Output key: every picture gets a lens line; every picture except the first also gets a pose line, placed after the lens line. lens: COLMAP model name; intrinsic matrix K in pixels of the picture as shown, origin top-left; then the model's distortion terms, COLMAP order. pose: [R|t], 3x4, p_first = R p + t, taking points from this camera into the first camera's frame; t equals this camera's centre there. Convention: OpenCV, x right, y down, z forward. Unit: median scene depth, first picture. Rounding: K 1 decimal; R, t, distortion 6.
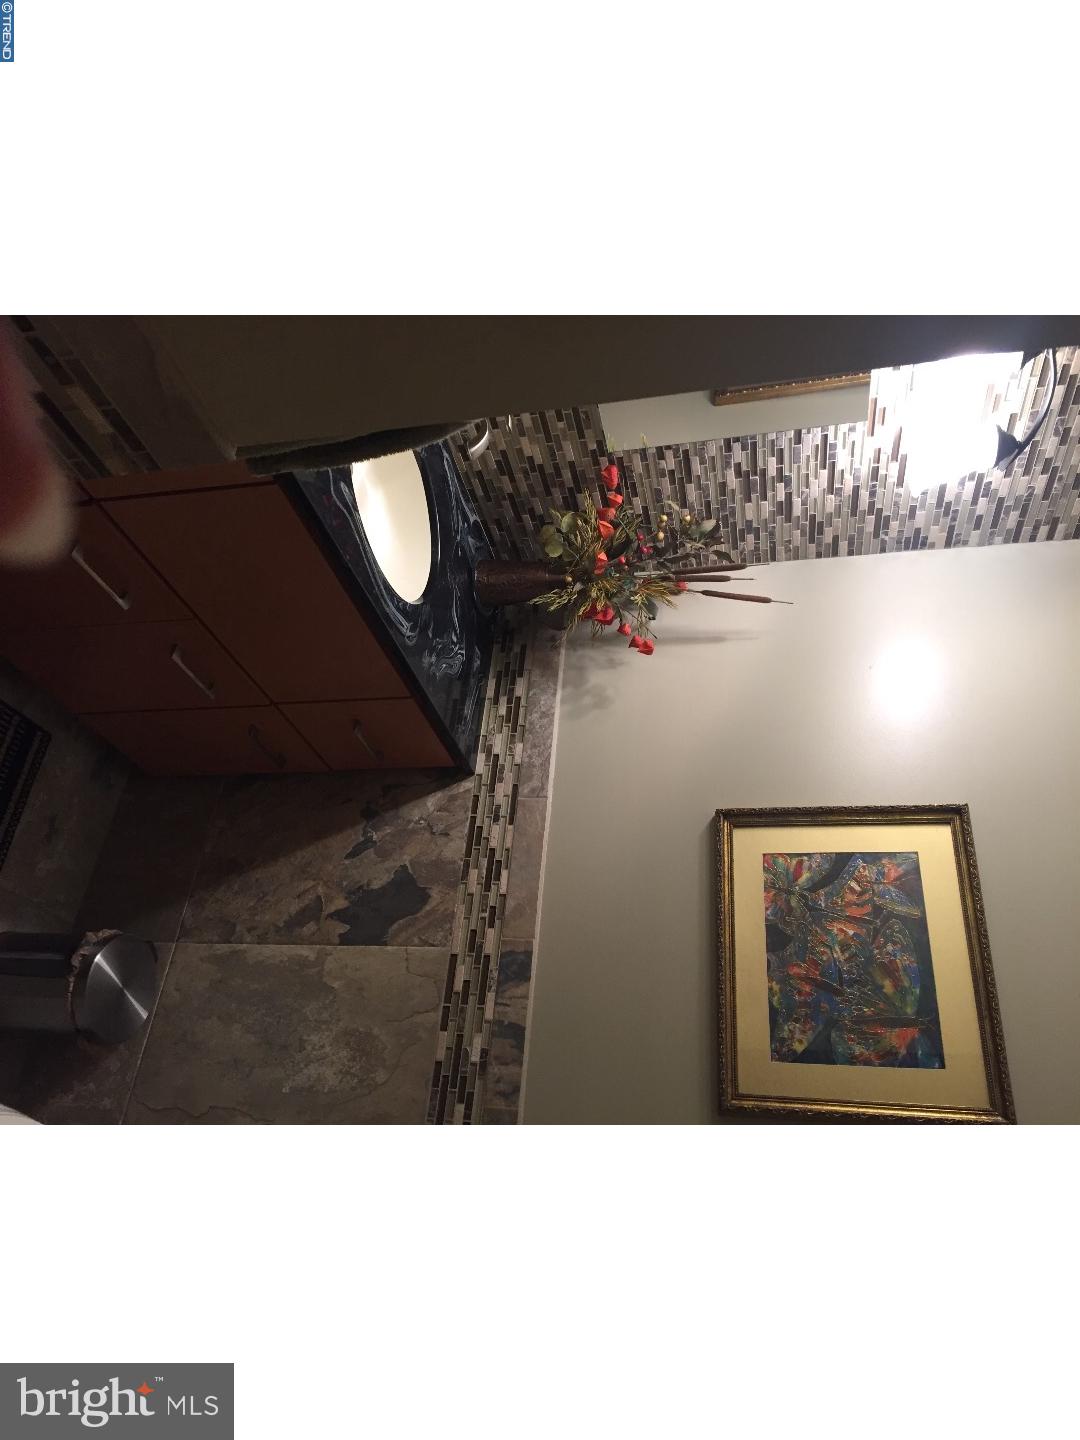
lens RADIAL K [[927.1, 0, 536.0], [0, 927.1, 712.6], [0, 0, 1]] dist [0.056962, -0.066623]
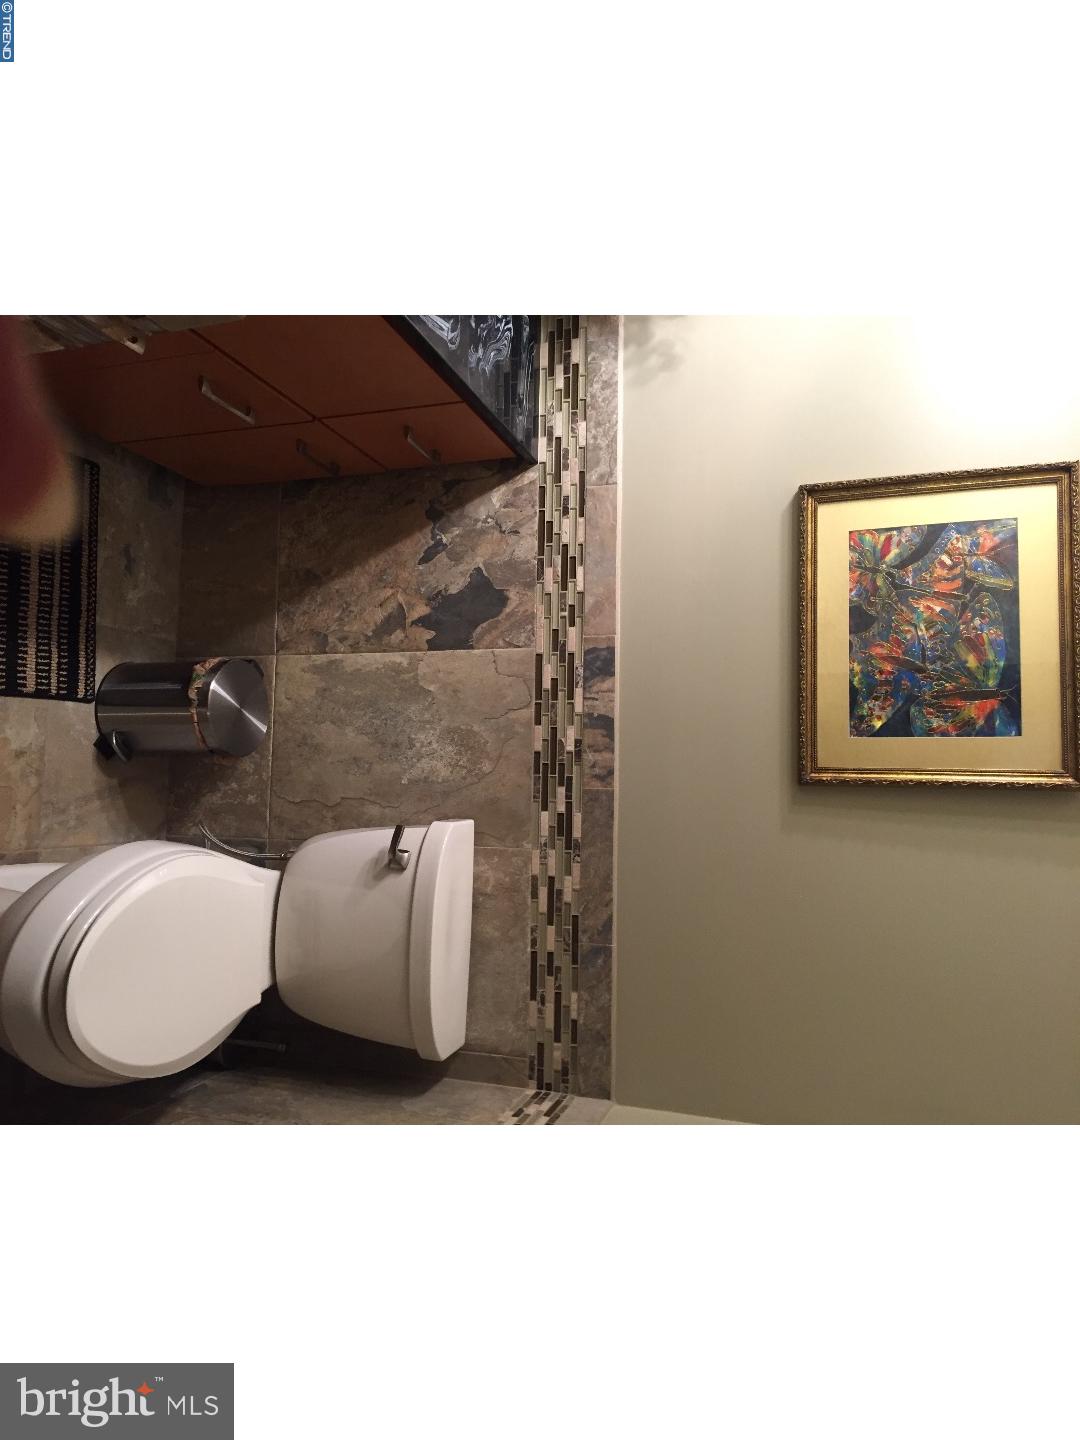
lens RADIAL K [[927.1, 0, 536.2], [0, 927.1, 723.4], [0, 0, 1]] dist [0.056962, -0.066623]
pose [[0.992940, -0.080670, -0.086958, -0.007680], [0.110854, 0.891938, 0.438358, -0.127137], [0.042198, -0.444903, 0.894584, 0.040448]]
